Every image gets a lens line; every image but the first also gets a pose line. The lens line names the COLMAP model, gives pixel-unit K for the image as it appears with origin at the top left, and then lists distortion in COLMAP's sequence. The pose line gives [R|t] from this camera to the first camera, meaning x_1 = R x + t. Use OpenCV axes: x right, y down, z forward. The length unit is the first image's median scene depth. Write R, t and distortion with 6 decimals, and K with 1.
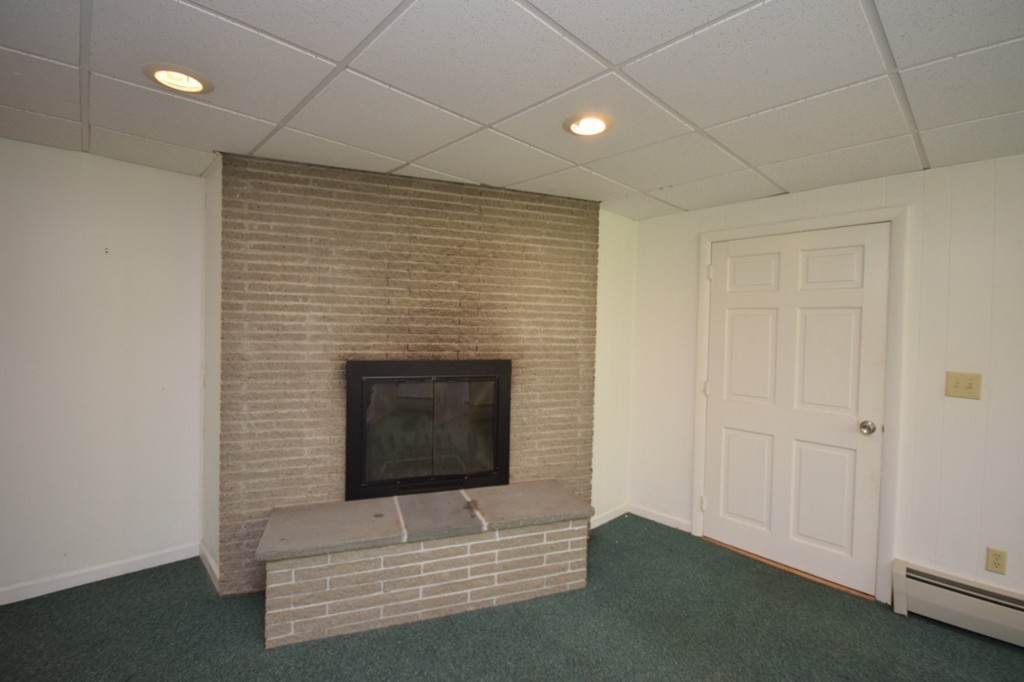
lens RADIAL K [[448.6, 0, 509.2], [0, 448.6, 336.2], [0, 0, 1]] dist [-0.002155, -0.008336]
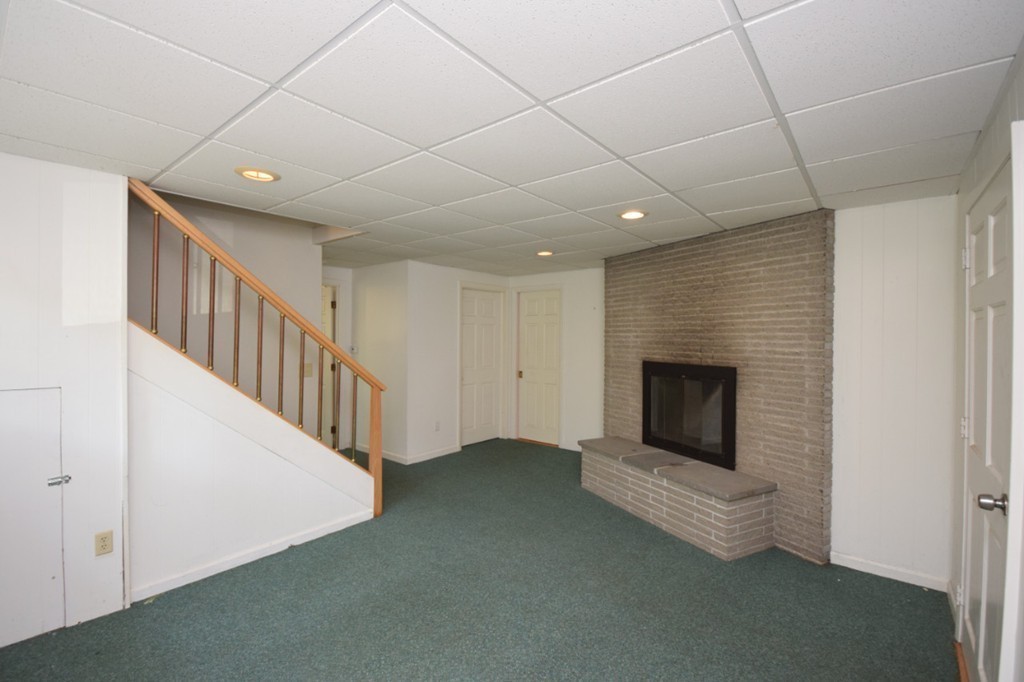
lens RADIAL K [[448.6, 0, 509.2], [0, 448.6, 336.2], [0, 0, 1]] dist [-0.002155, -0.008336]
pose [[0.131474, -0.019187, -0.991134, 1.133412], [-0.024217, 0.999452, -0.022561, 0.009870], [0.991024, 0.026969, 0.130937, 0.237130]]
